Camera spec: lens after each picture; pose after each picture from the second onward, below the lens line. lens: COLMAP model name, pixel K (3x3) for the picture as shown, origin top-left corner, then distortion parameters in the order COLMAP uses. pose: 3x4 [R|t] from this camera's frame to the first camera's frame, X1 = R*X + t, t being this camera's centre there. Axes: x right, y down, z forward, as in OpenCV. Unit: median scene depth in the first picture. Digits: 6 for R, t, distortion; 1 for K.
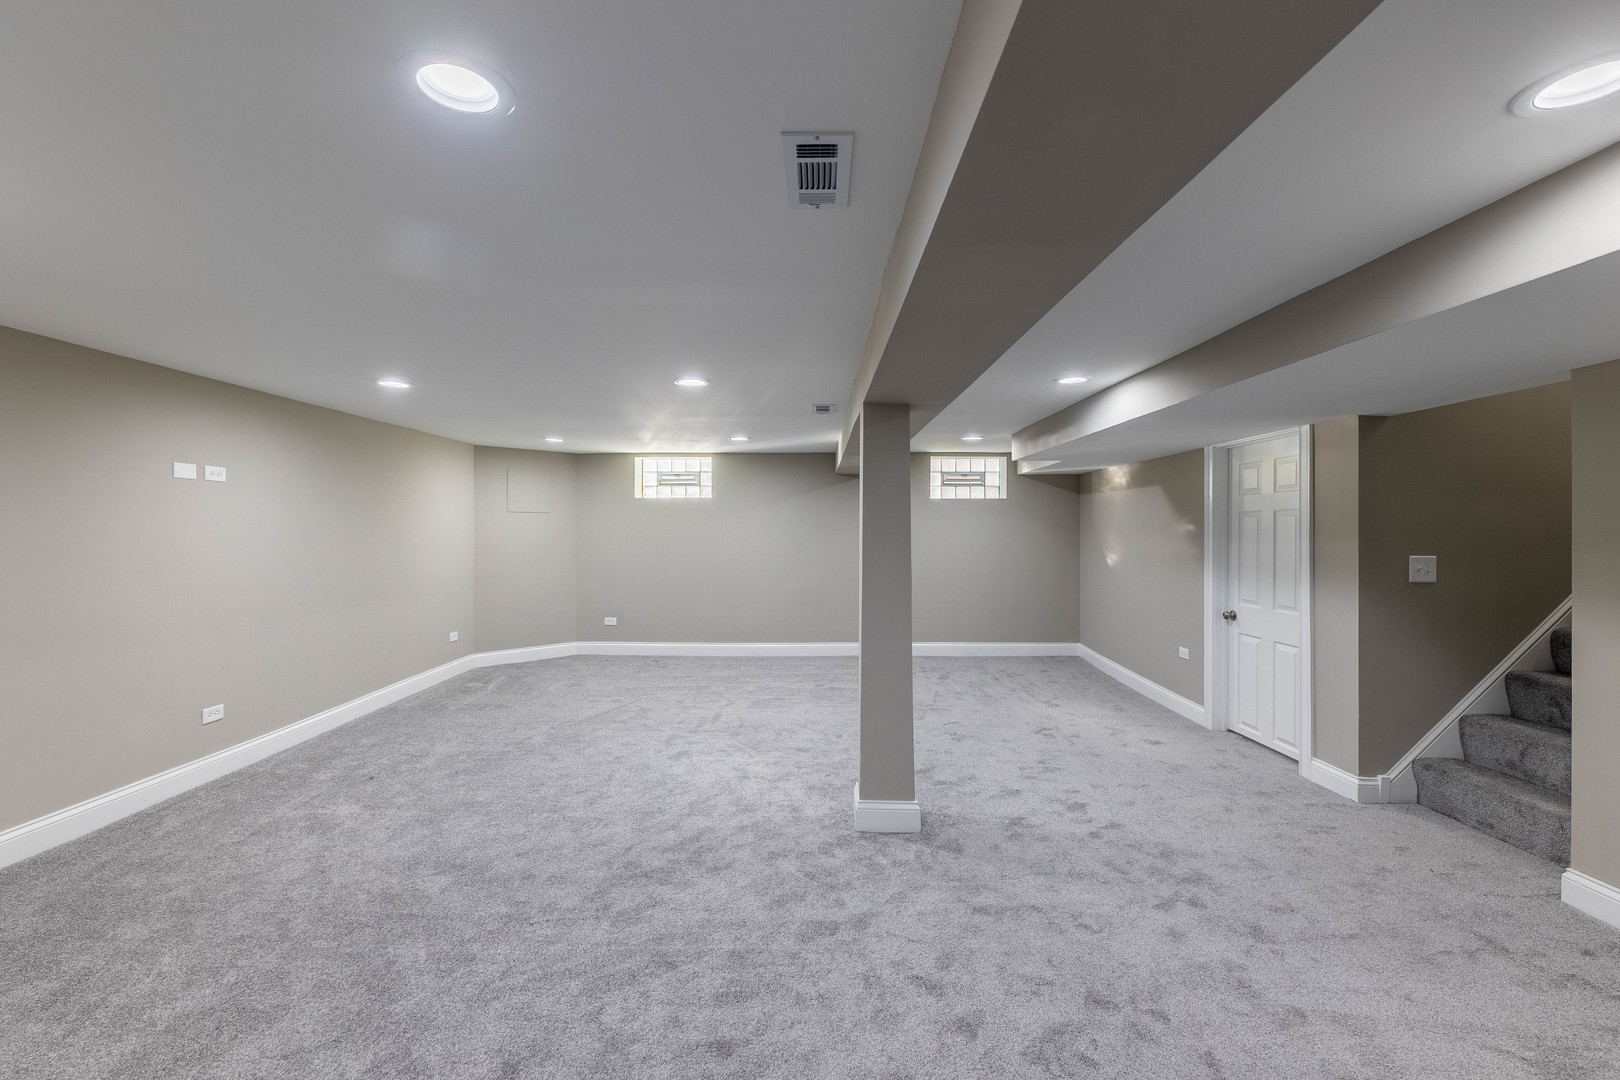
lens RADIAL K [[660.4, 0, 814.1], [0, 660.4, 531.9], [0, 0, 1]] dist [0.004830, -0.002527]
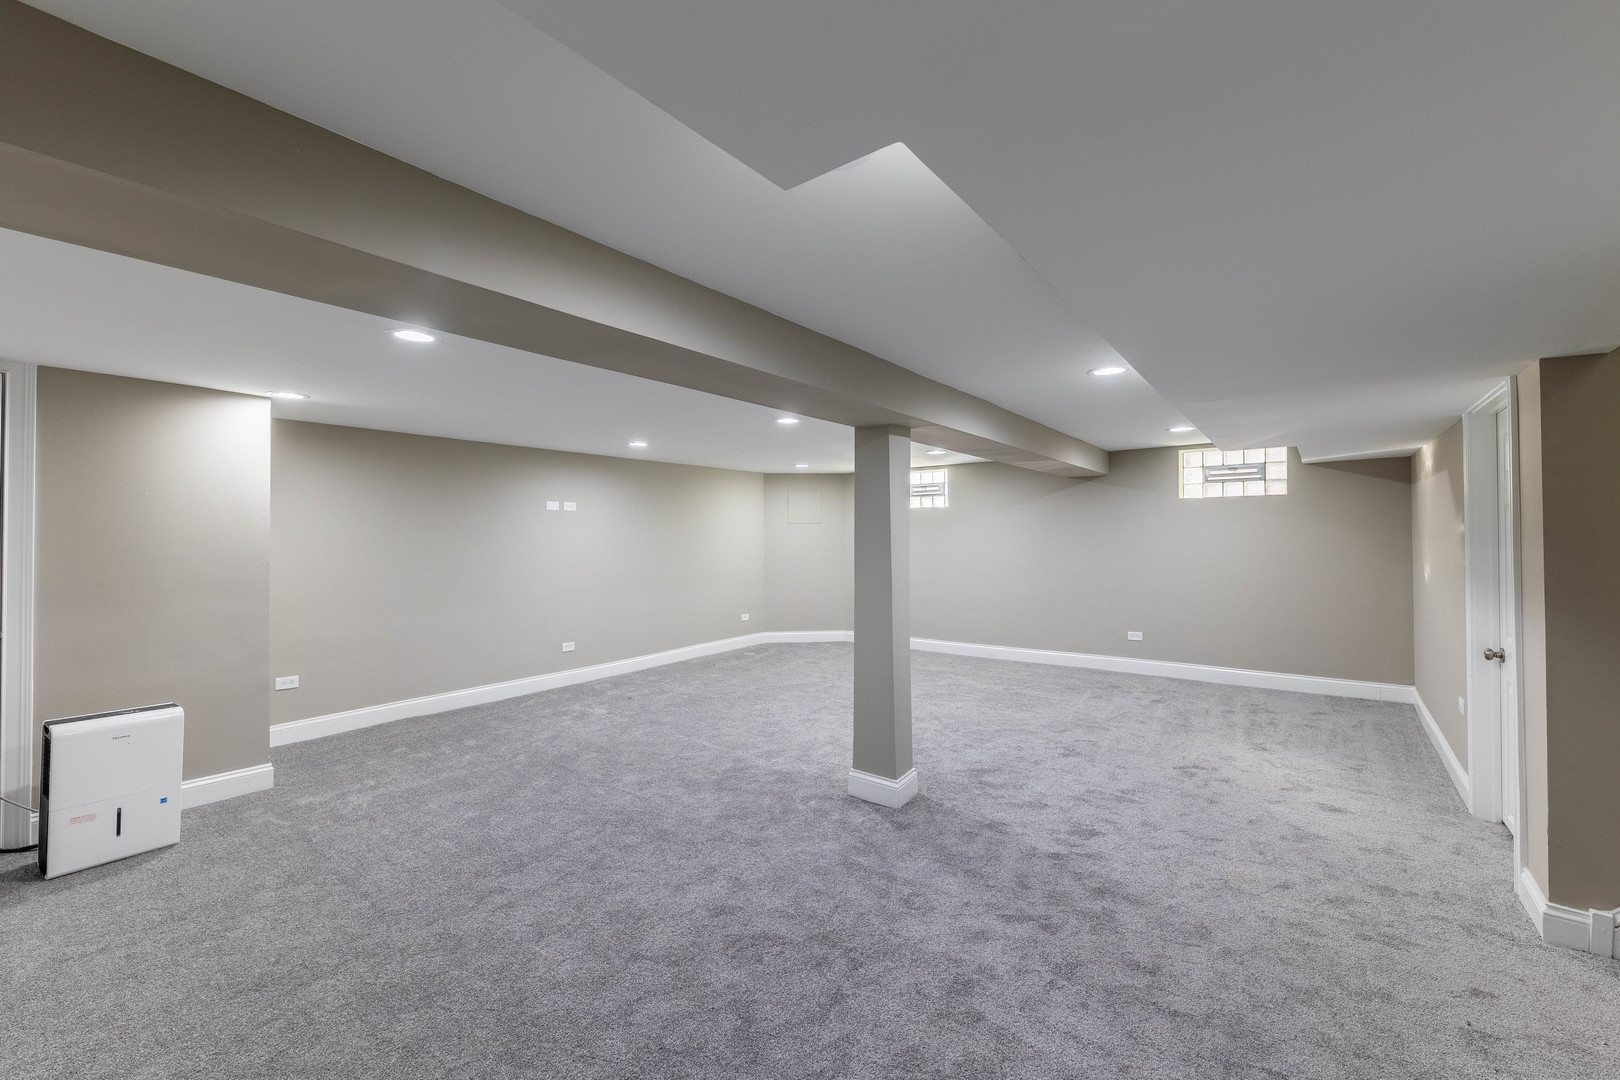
lens RADIAL K [[656.4, 0, 812.4], [0, 656.4, 527.5], [0, 0, 1]] dist [0.002811, -0.003238]
pose [[0.796442, -0.016400, -0.604492, 0.628117], [0.006527, 0.999807, -0.018526, 0.001738], [0.604679, 0.010809, 0.796396, 0.028347]]
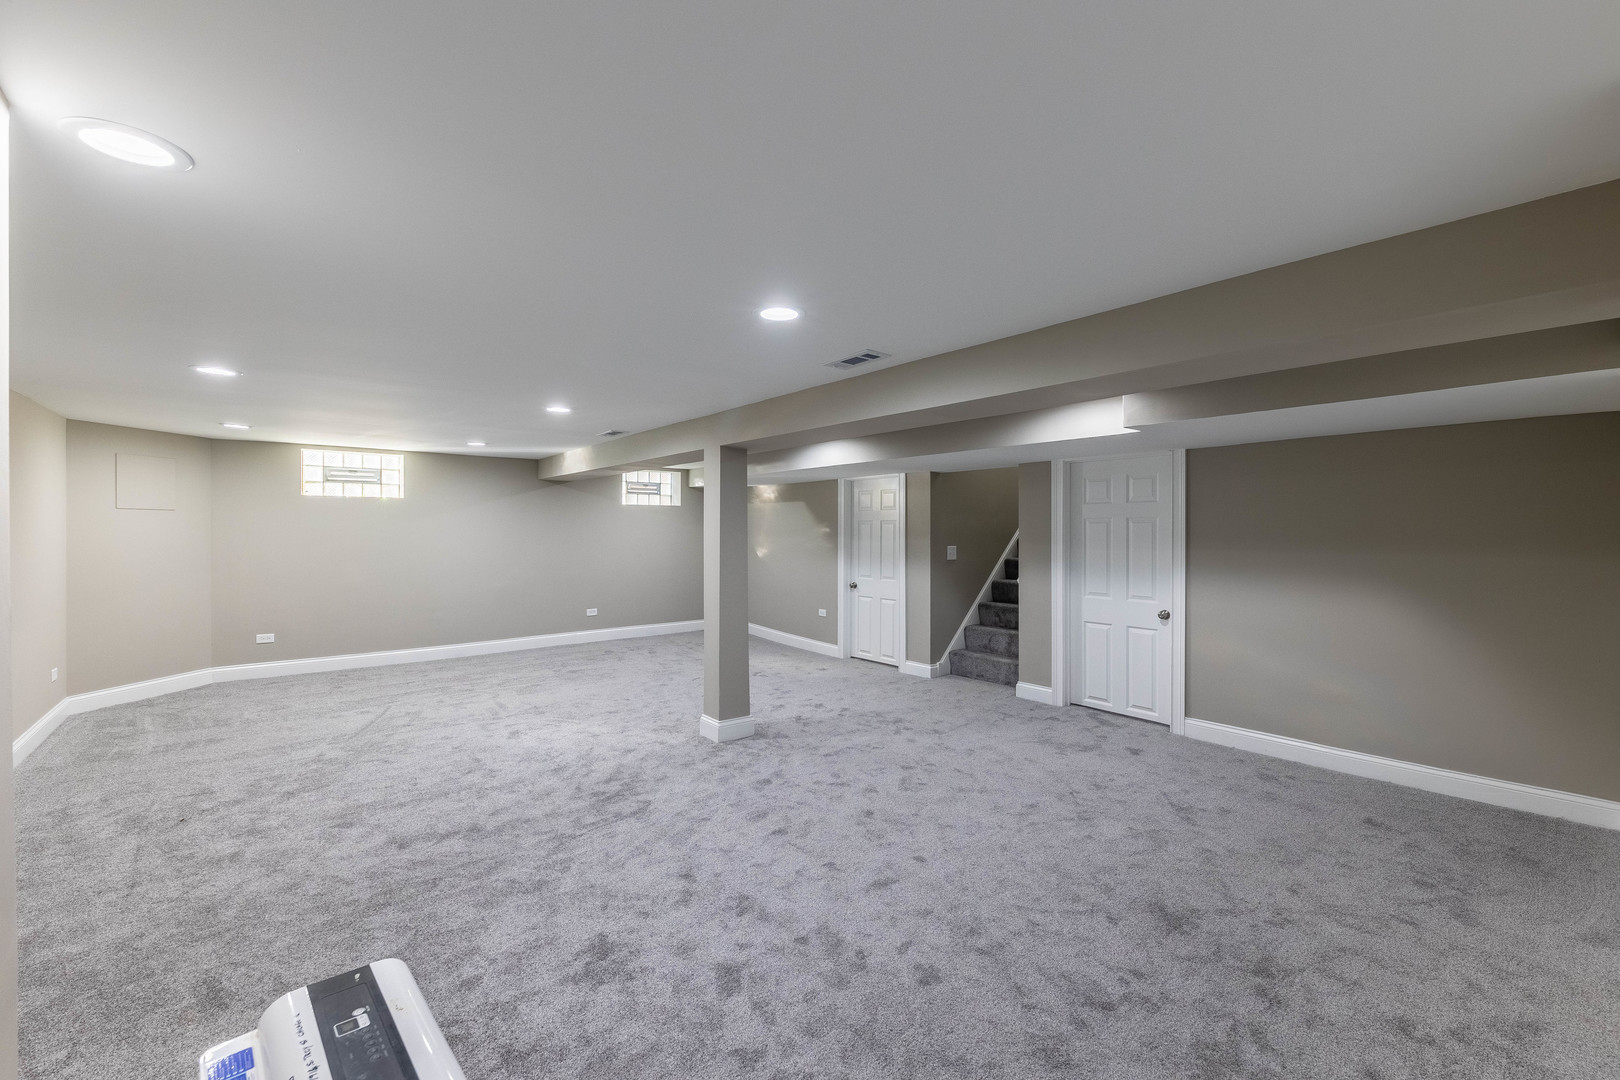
lens RADIAL K [[644.9, 0, 810.7], [0, 644.9, 534.5], [0, 0, 1]] dist [0.001053, -0.000115]
pose [[0.771137, -0.004139, 0.636656, -0.586447], [0.000057, 0.999979, 0.006433, -0.009032], [-0.636669, -0.004925, 0.771121, -0.183267]]
